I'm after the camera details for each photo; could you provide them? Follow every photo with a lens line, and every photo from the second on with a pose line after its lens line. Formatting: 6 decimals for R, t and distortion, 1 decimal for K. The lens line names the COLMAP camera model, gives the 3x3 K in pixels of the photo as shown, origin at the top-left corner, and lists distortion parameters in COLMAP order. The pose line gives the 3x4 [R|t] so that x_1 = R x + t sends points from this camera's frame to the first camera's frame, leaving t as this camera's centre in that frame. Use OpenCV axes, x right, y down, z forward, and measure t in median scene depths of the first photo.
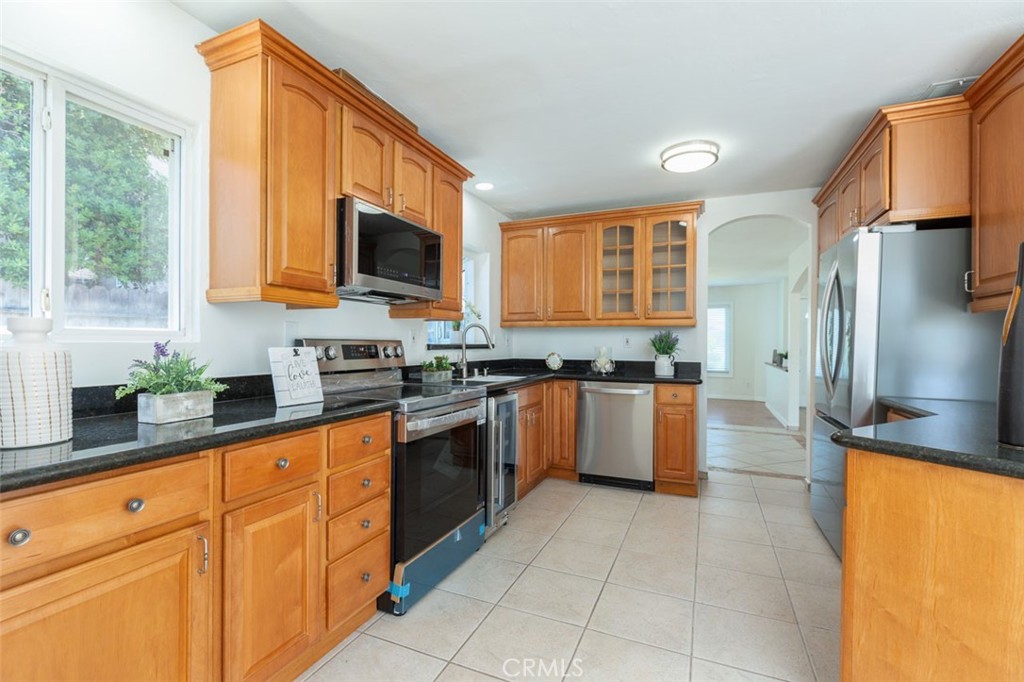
lens RADIAL K [[455.3, 0, 512.3], [0, 455.3, 345.6], [0, 0, 1]] dist [0.000072, -0.001420]
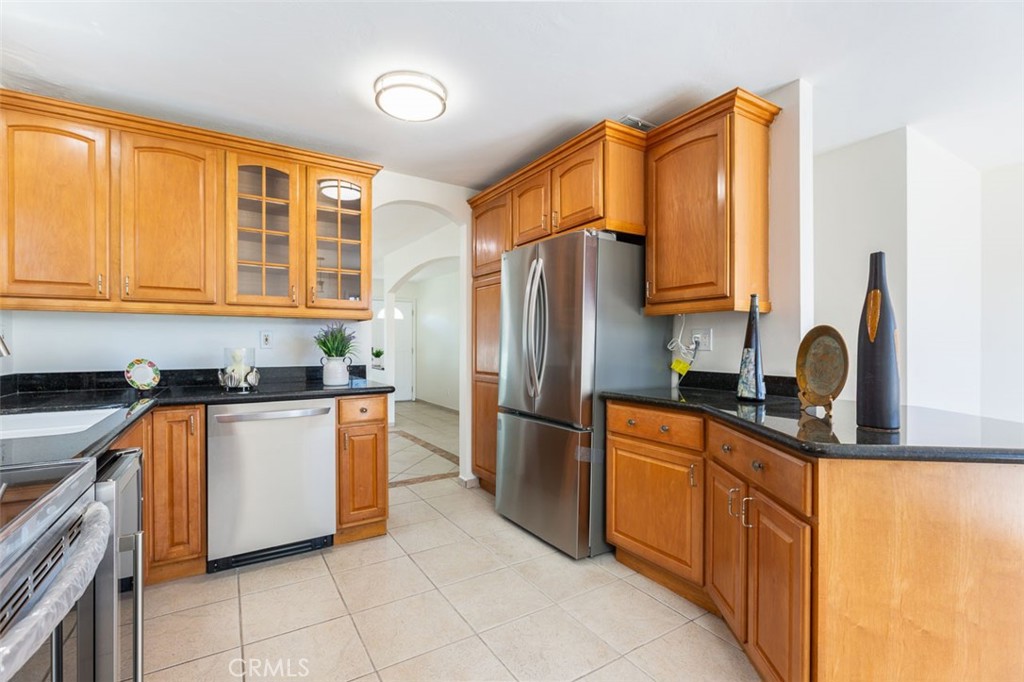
lens RADIAL K [[455.3, 0, 506.5], [0, 455.3, 343.7], [0, 0, 1]] dist [0.000072, -0.001420]
pose [[0.577801, -0.007425, 0.816144, -0.114978], [0.007916, 0.999963, 0.003494, -0.001953], [-0.816139, 0.004441, 0.577838, 0.340542]]
